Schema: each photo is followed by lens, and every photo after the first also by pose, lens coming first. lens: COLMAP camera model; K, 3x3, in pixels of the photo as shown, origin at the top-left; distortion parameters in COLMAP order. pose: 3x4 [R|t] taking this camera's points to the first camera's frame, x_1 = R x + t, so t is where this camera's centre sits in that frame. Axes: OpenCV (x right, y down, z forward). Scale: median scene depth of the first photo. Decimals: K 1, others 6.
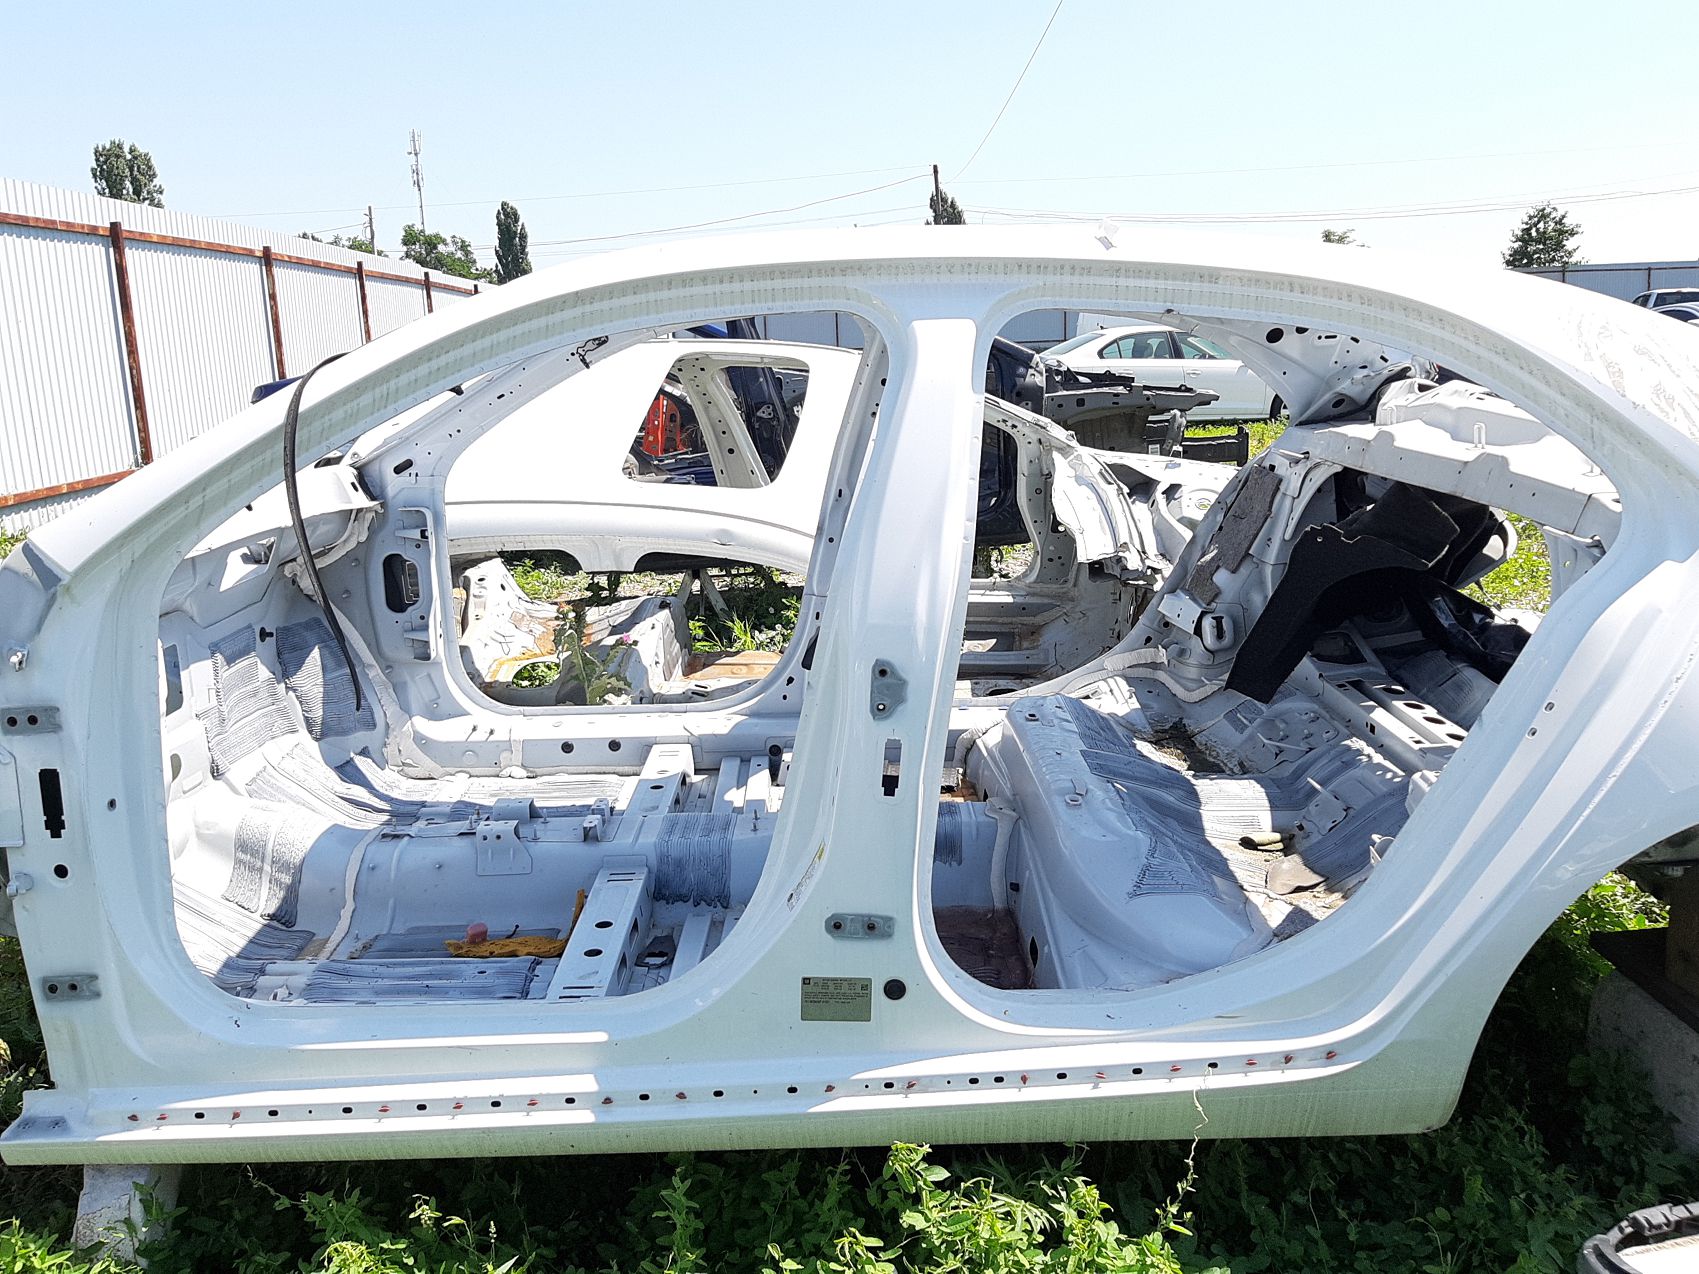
lens RADIAL K [[1428.3, 0, 852.8], [0, 1428.3, 639.6], [0, 0, 1]] dist [0.011383, -0.034326]
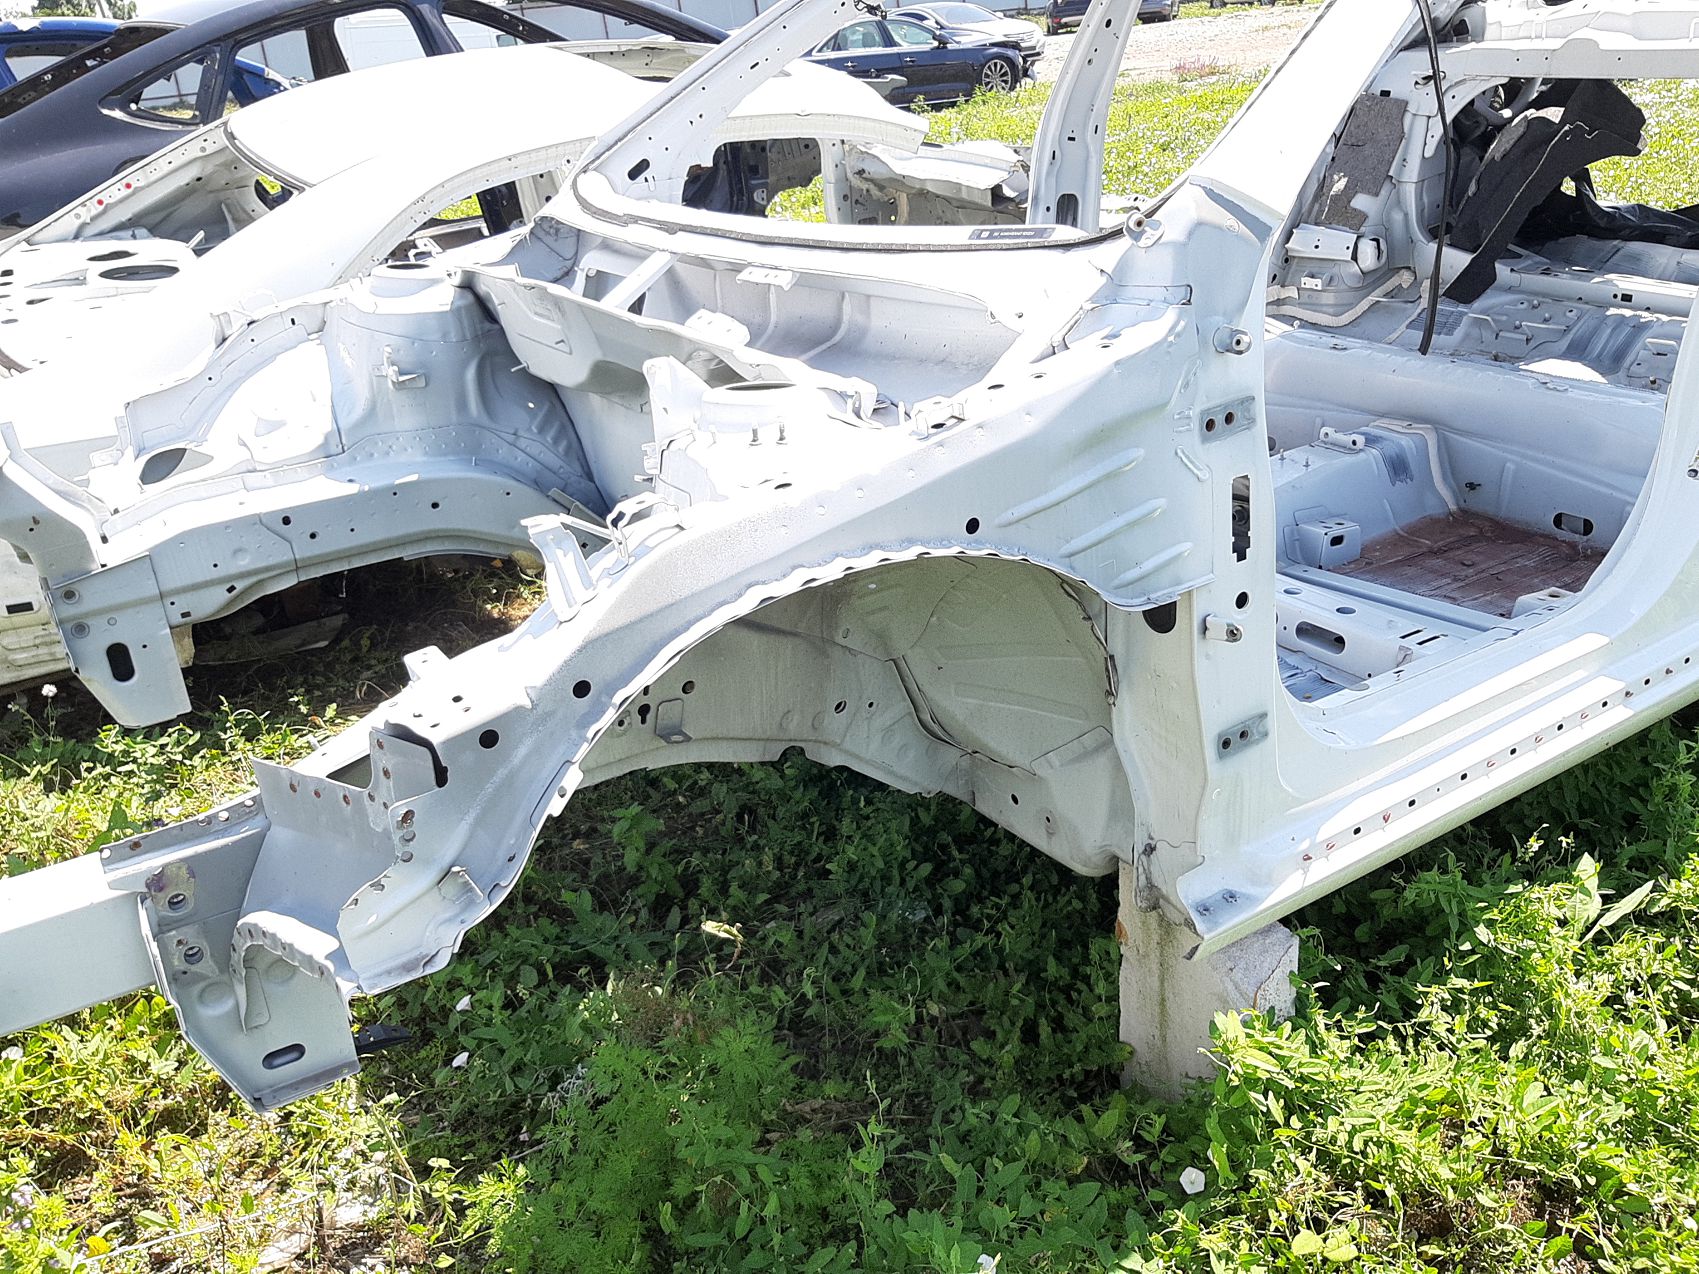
lens RADIAL K [[1428.3, 0, 851.4], [0, 1428.3, 637.3], [0, 0, 1]] dist [0.011383, -0.034326]
pose [[0.848822, -0.247002, 0.467430, -0.663678], [0.166305, 0.964014, 0.207412, -0.015165], [-0.501840, -0.098320, 0.859354, 0.234113]]
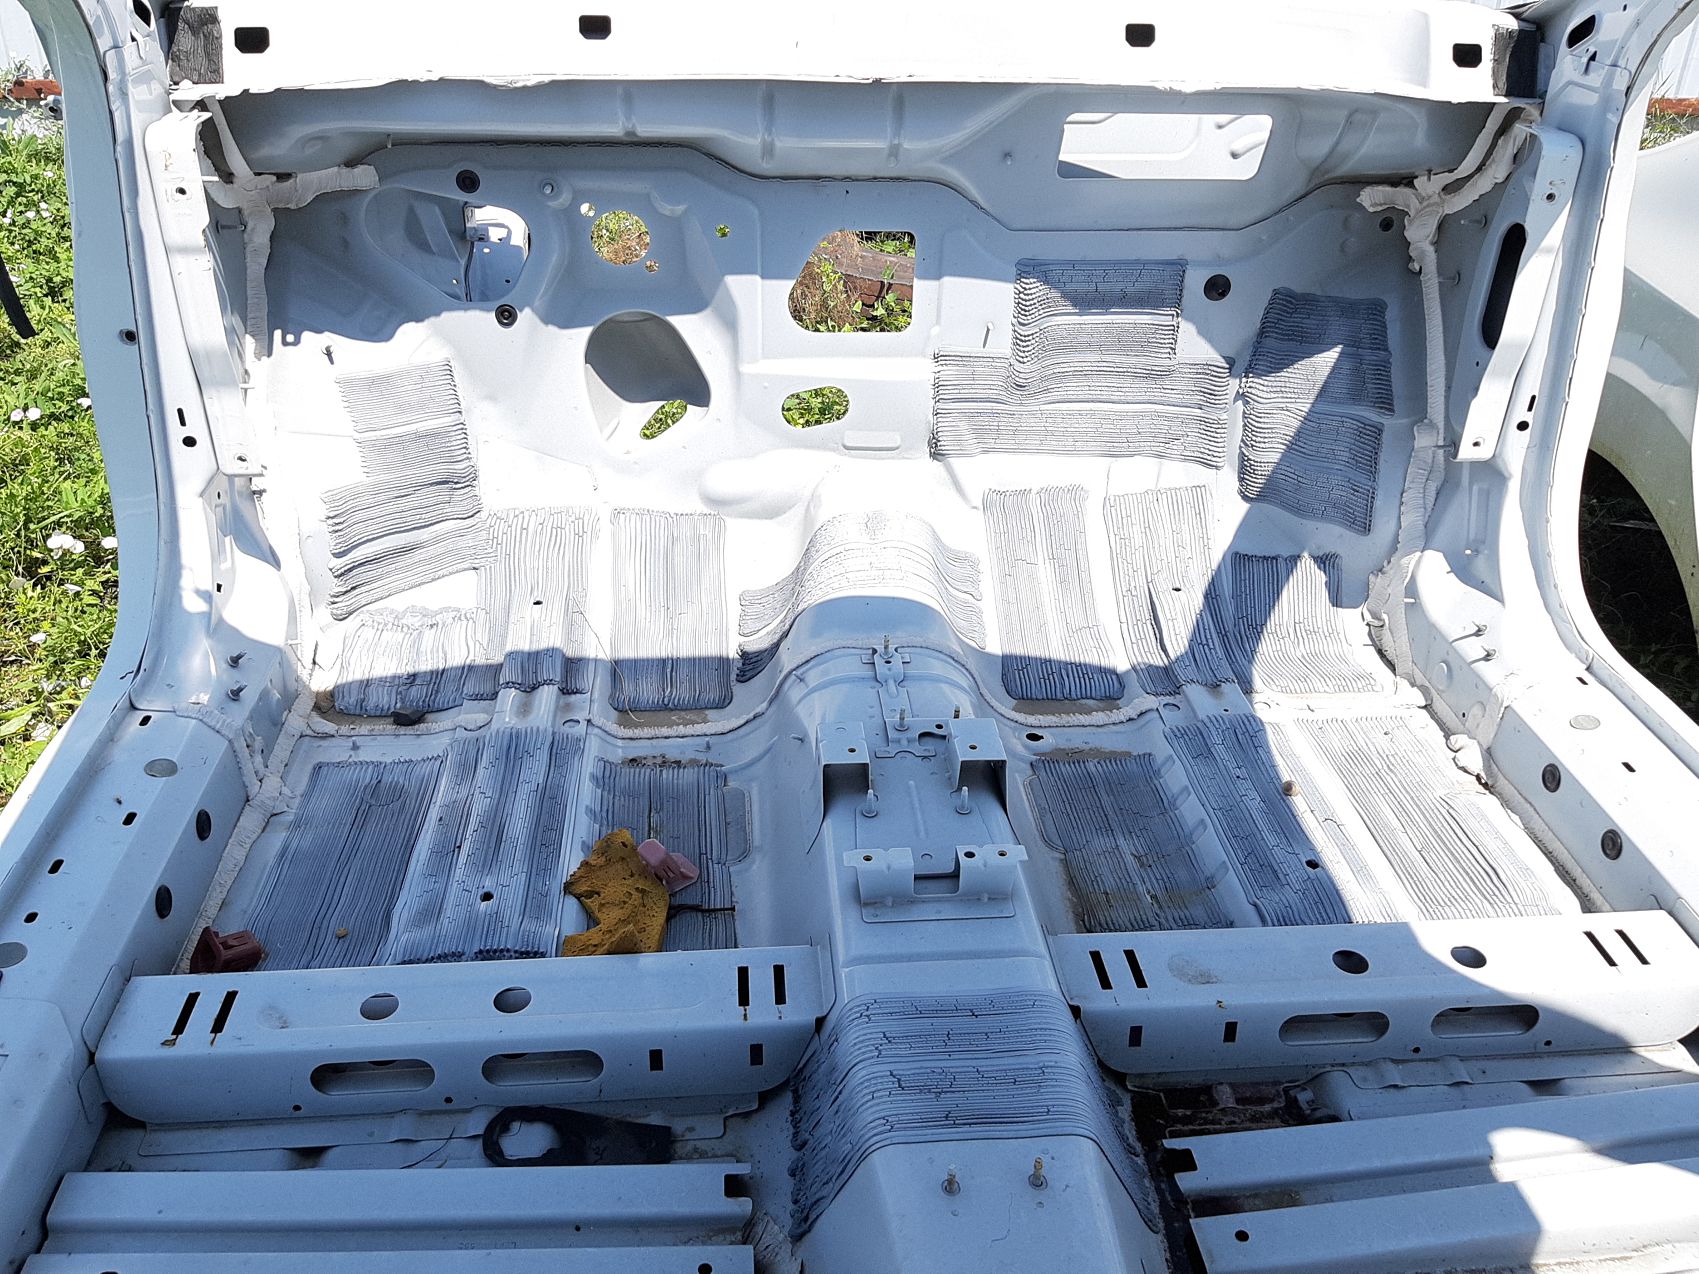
lens RADIAL K [[1428.3, 0, 848.5], [0, 1428.3, 647.1], [0, 0, 1]] dist [0.011383, -0.034326]
pose [[0.074797, 0.520331, -0.850683, 0.138632], [-0.236933, 0.837916, 0.491690, -0.126412], [0.968642, 0.164778, 0.185957, 0.747745]]
